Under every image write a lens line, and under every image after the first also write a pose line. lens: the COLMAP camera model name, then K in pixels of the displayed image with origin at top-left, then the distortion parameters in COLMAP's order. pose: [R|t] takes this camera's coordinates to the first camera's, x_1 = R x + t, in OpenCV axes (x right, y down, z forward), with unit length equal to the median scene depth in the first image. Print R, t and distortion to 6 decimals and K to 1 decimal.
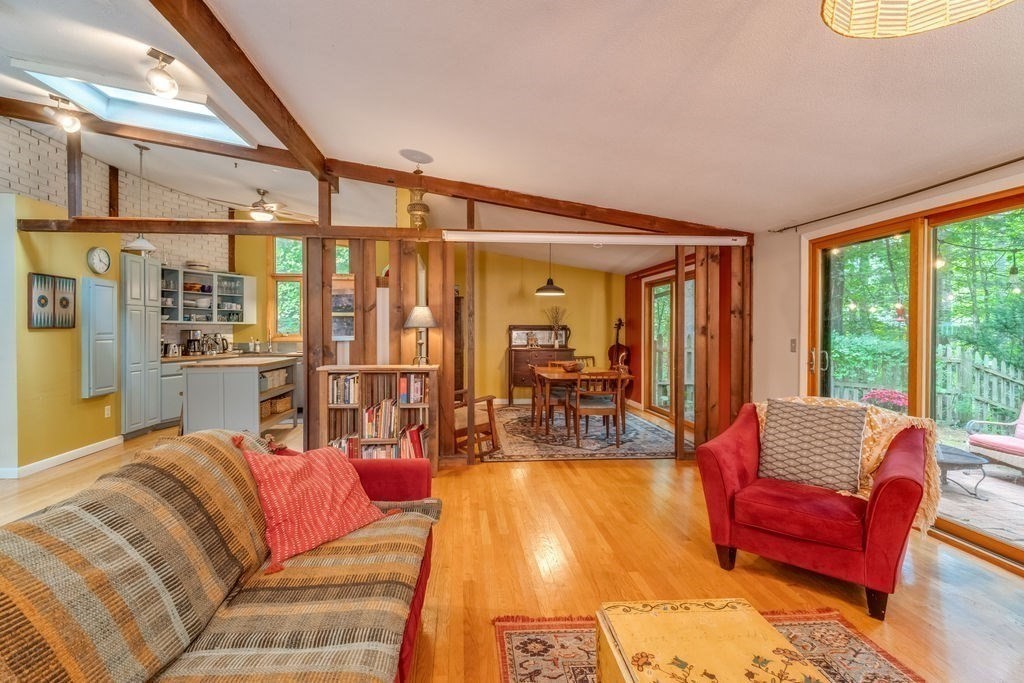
lens RADIAL K [[477.3, 0, 479.4], [0, 477.3, 336.5], [0, 0, 1]] dist [0.009252, -0.003495]
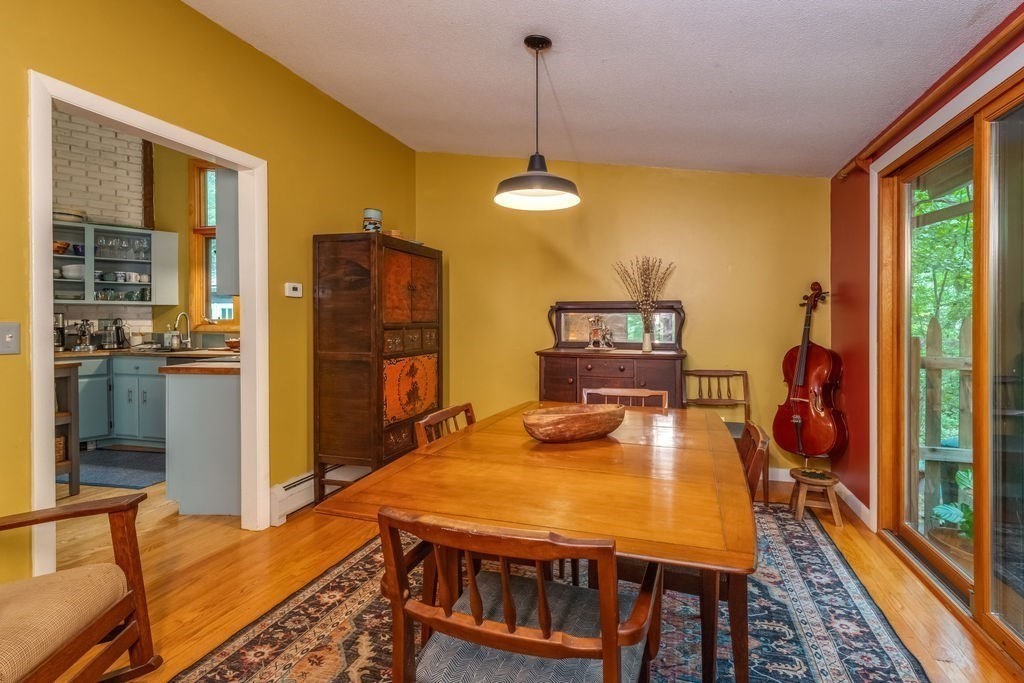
lens RADIAL K [[477.3, 0, 526.7], [0, 477.3, 325.6], [0, 0, 1]] dist [0.009252, -0.003495]
pose [[0.942855, 0.003913, -0.333182, 0.204518], [-0.003408, 0.999992, 0.002099, -0.000379], [0.333187, -0.000844, 0.942860, 0.546002]]
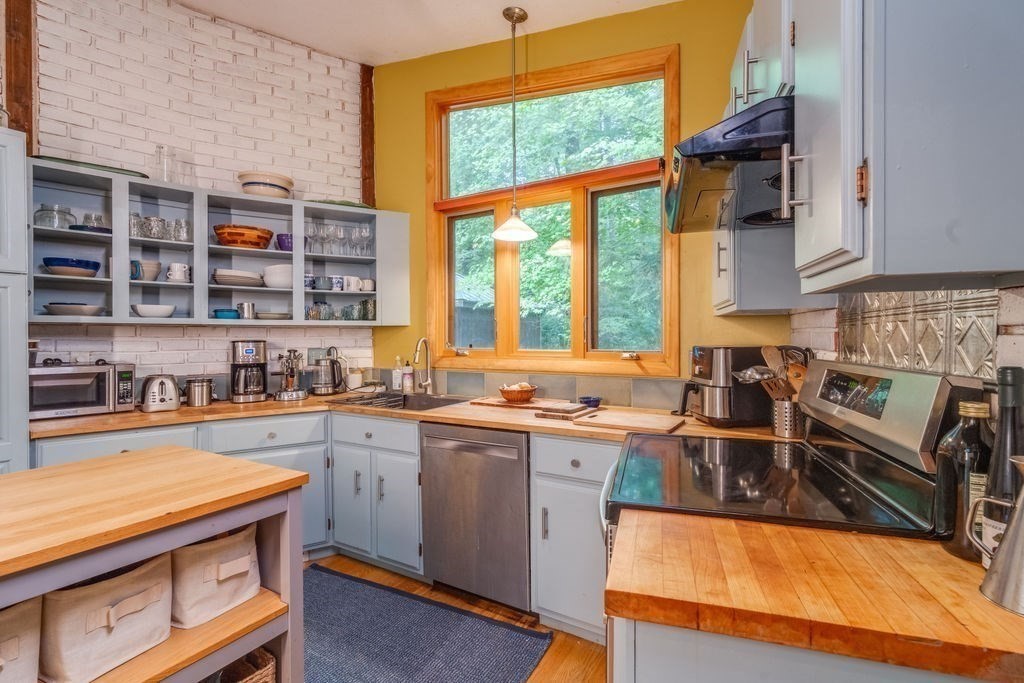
lens RADIAL K [[477.3, 0, 514.1], [0, 477.3, 340.1], [0, 0, 1]] dist [0.009252, -0.003495]
pose [[0.814946, 0.004751, -0.579517, -0.150106], [-0.001904, 0.999983, 0.005521, -0.015276], [0.579533, -0.003396, 0.814941, 0.718611]]
